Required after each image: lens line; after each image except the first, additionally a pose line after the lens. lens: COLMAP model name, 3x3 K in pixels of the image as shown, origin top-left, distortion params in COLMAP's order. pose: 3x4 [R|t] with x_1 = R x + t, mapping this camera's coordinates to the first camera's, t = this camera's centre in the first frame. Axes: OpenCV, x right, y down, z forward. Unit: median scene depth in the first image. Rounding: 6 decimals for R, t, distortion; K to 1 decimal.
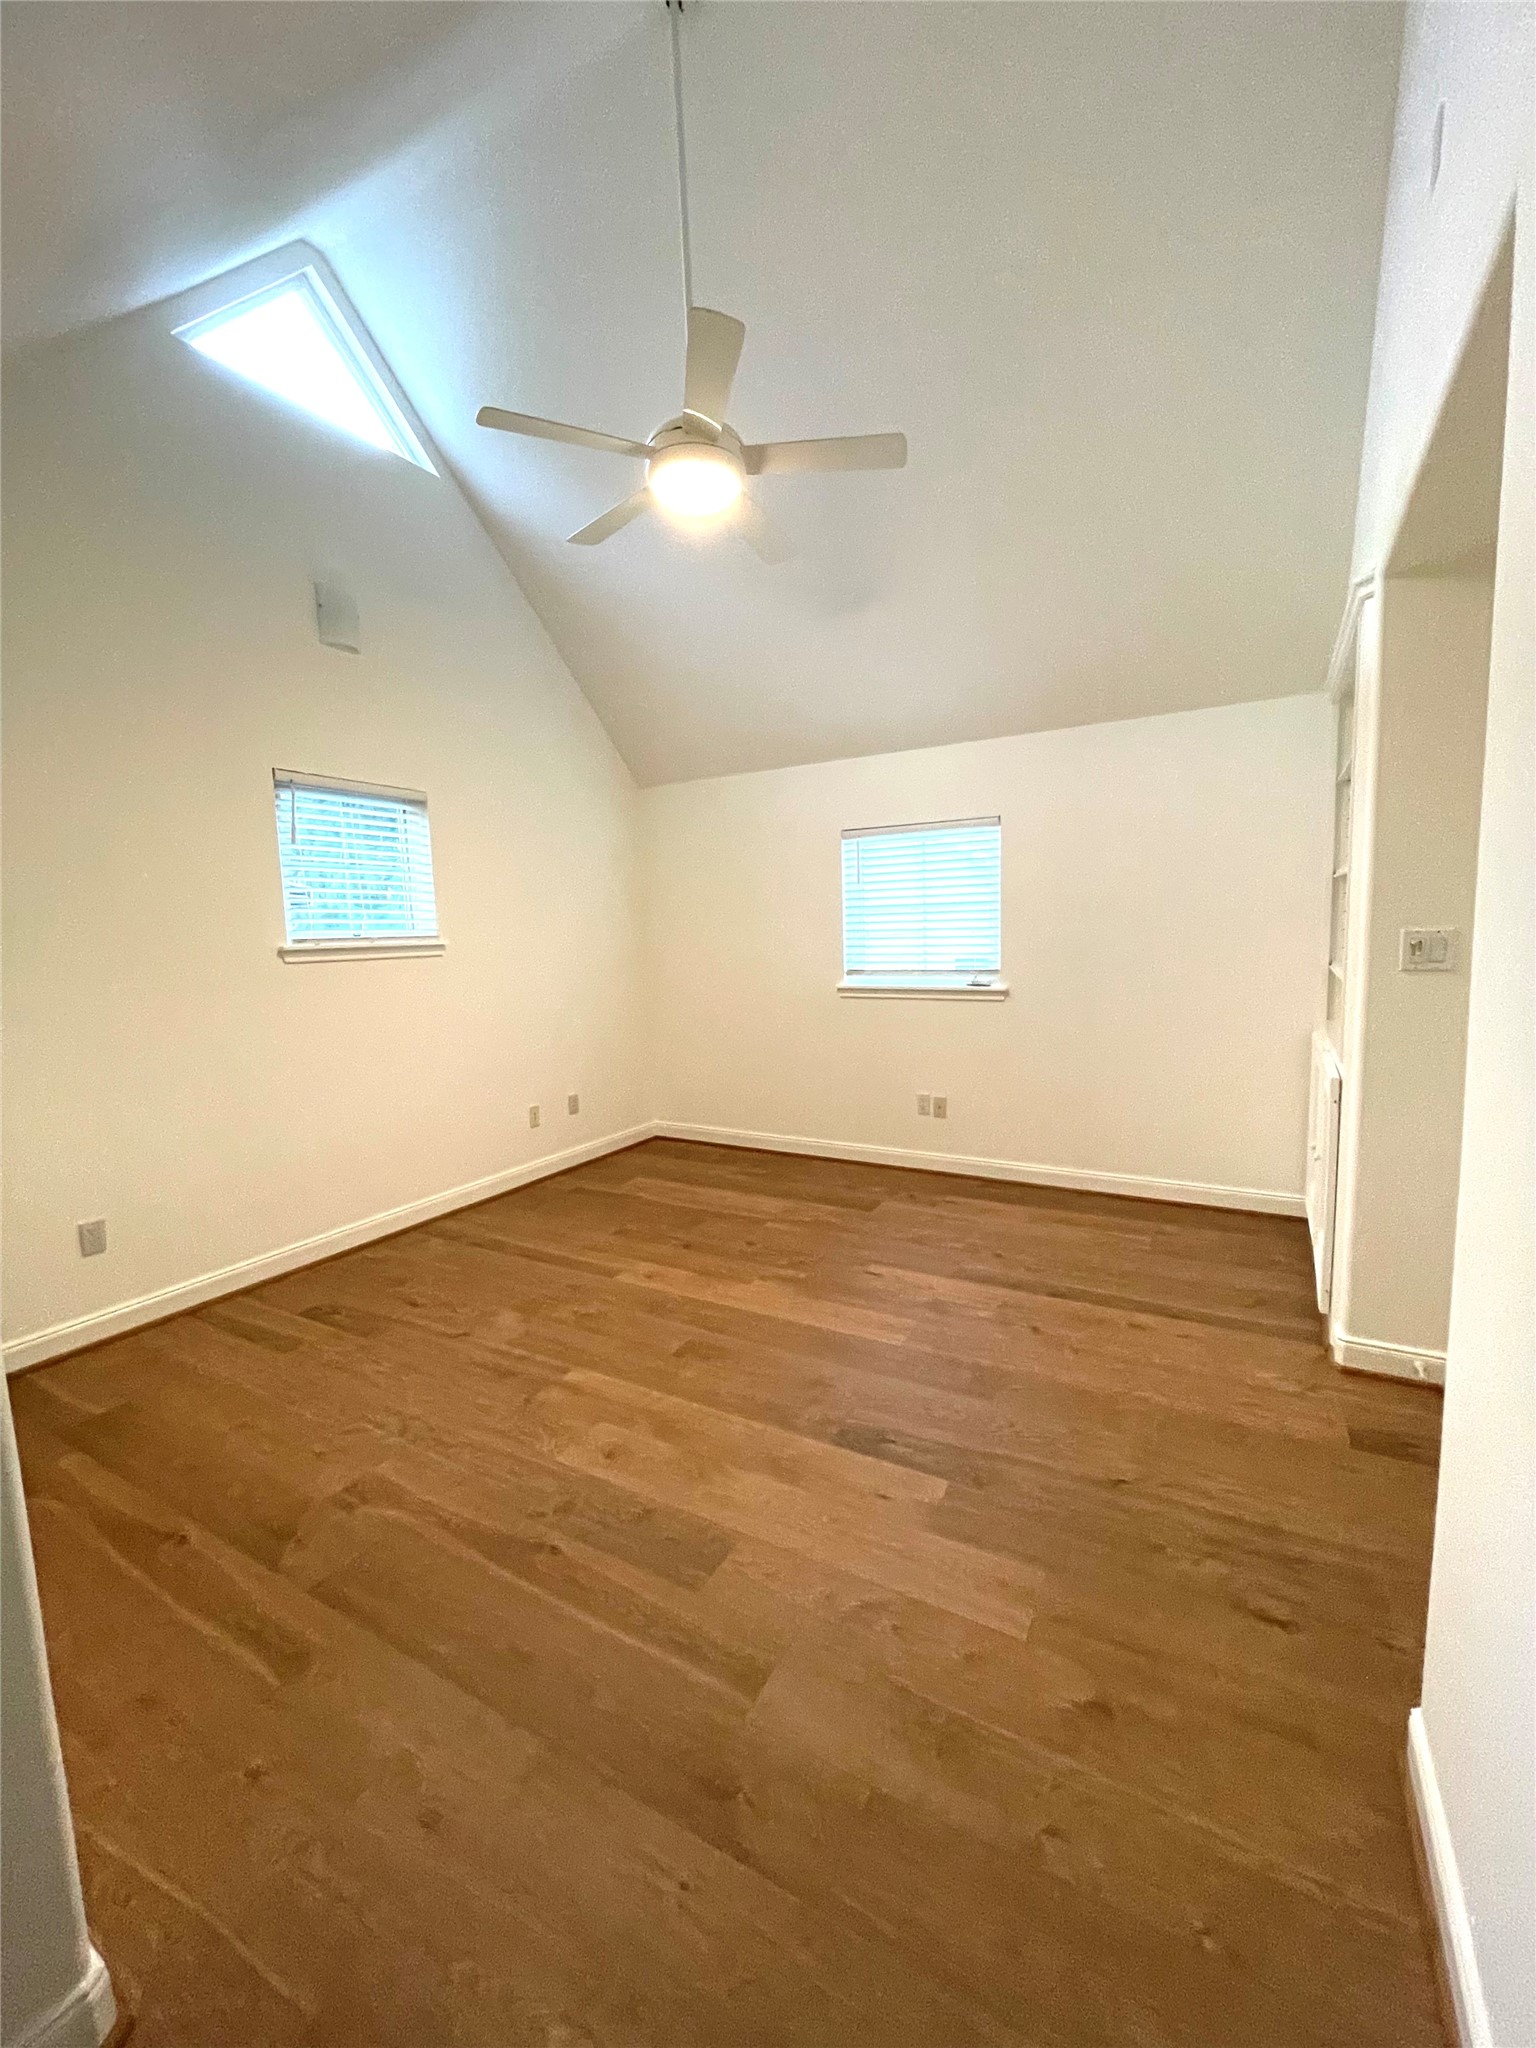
lens RADIAL K [[823.1, 0, 767.9], [0, 823.1, 1027.8], [0, 0, 1]] dist [-0.008205, 0.000279]
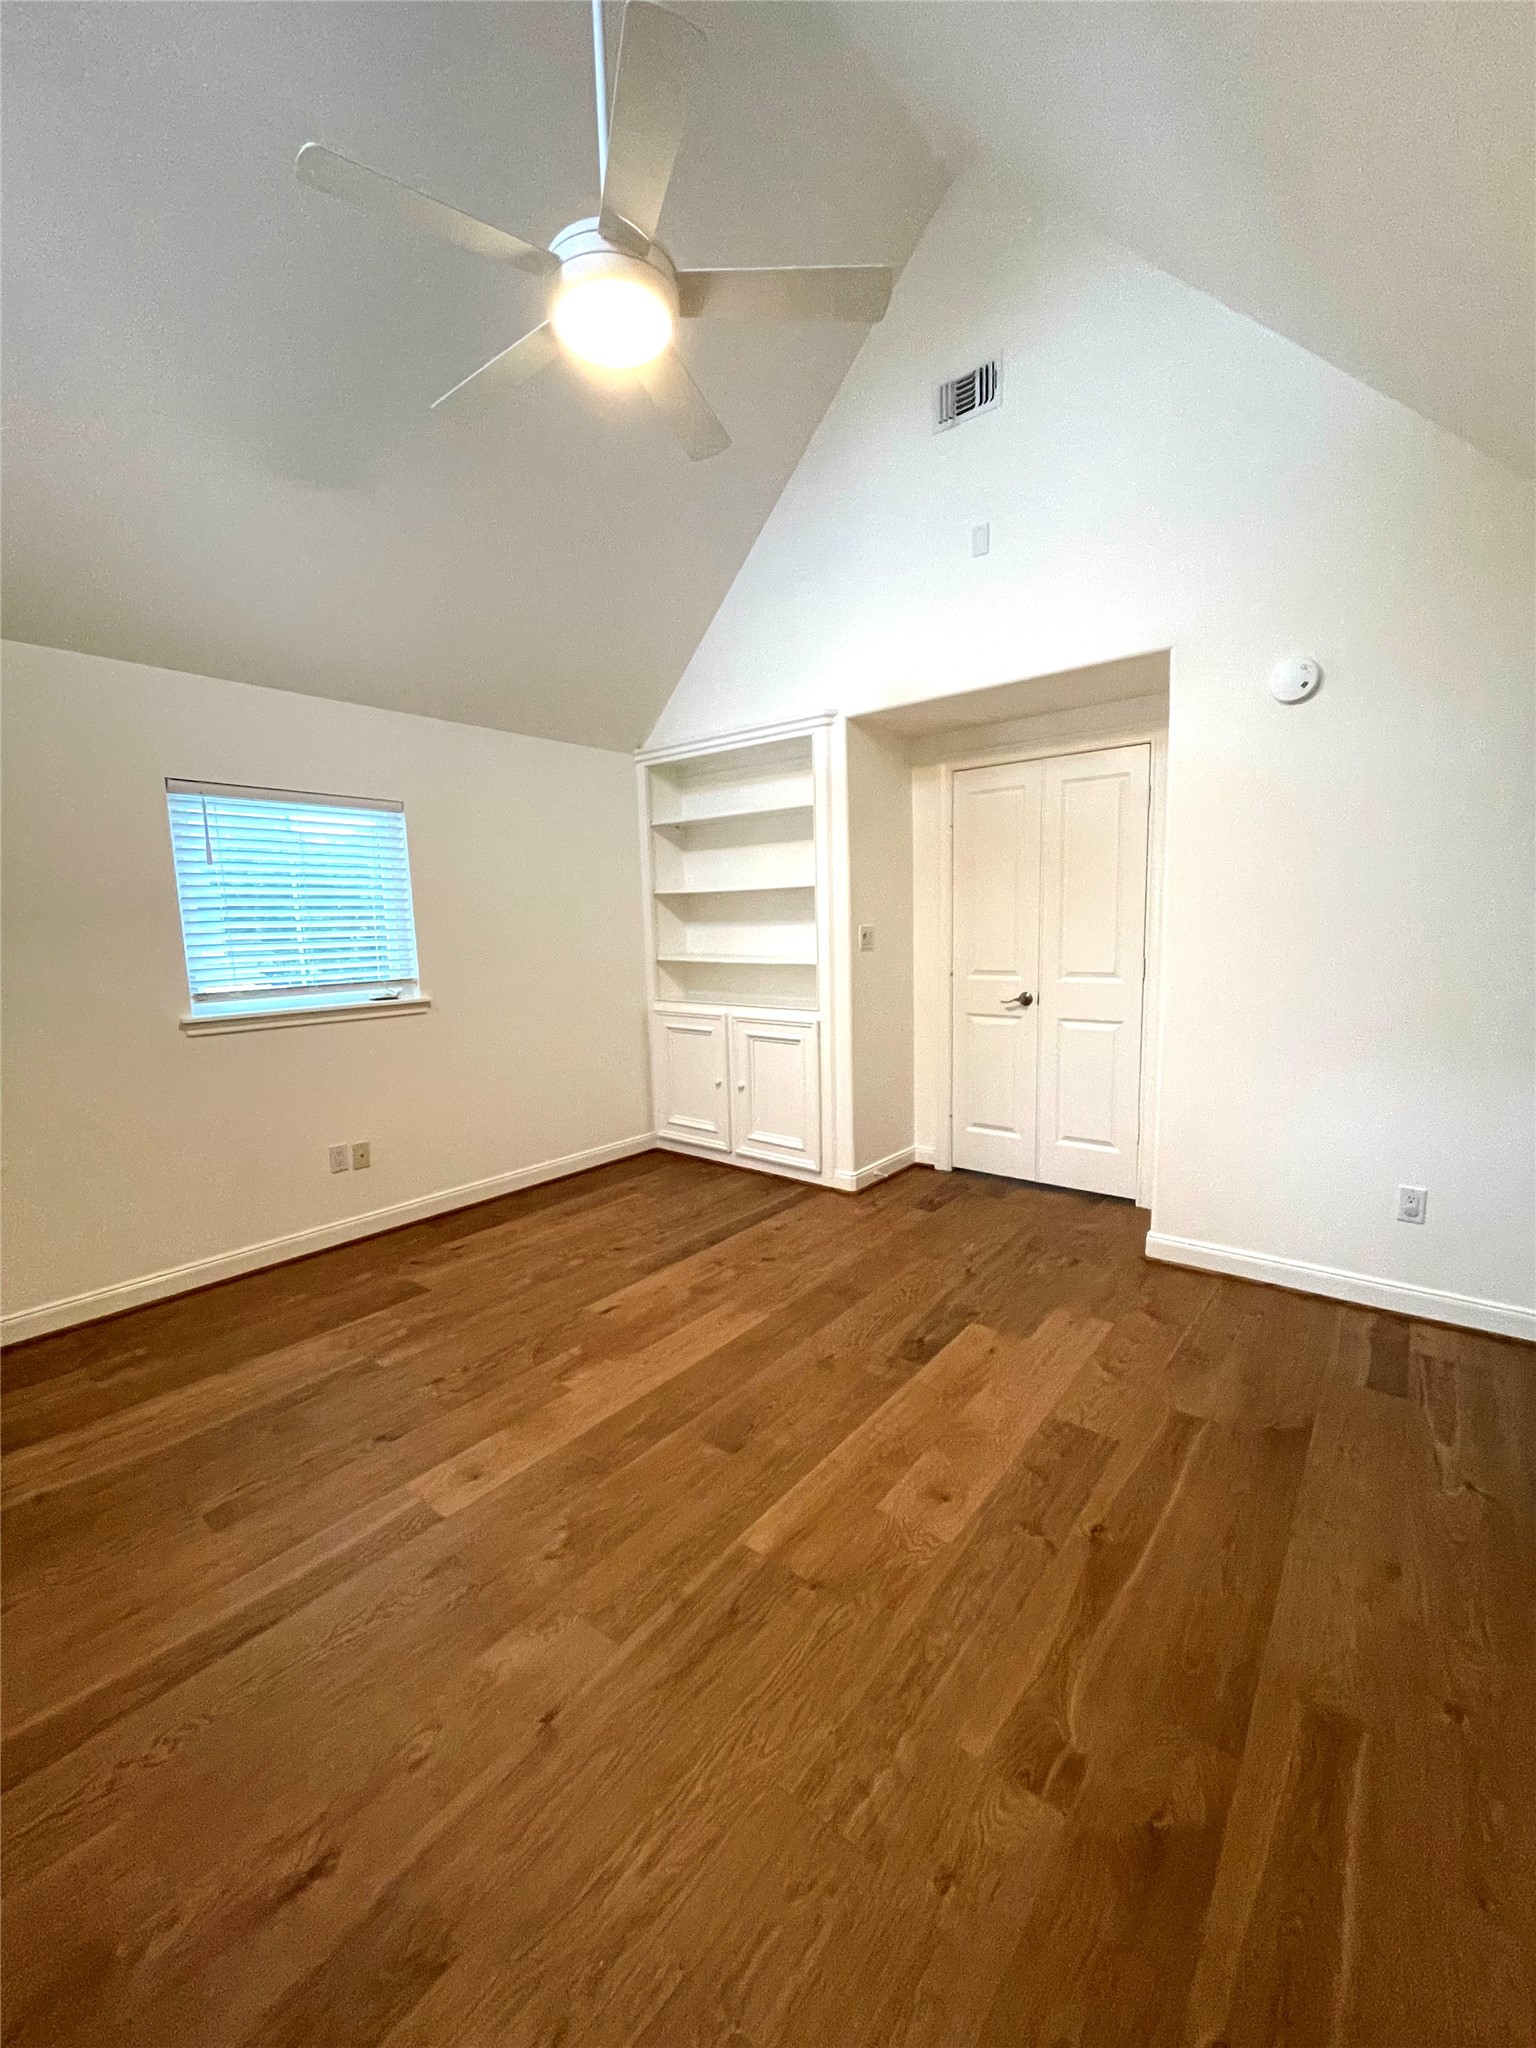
lens RADIAL K [[823.1, 0, 768.1], [0, 823.1, 1034.9], [0, 0, 1]] dist [-0.008205, 0.000279]
pose [[0.155636, -0.110276, 0.981640, -0.751219], [0.134213, 0.986895, 0.089587, -0.056506], [-0.978654, 0.117805, 0.168397, 0.706233]]
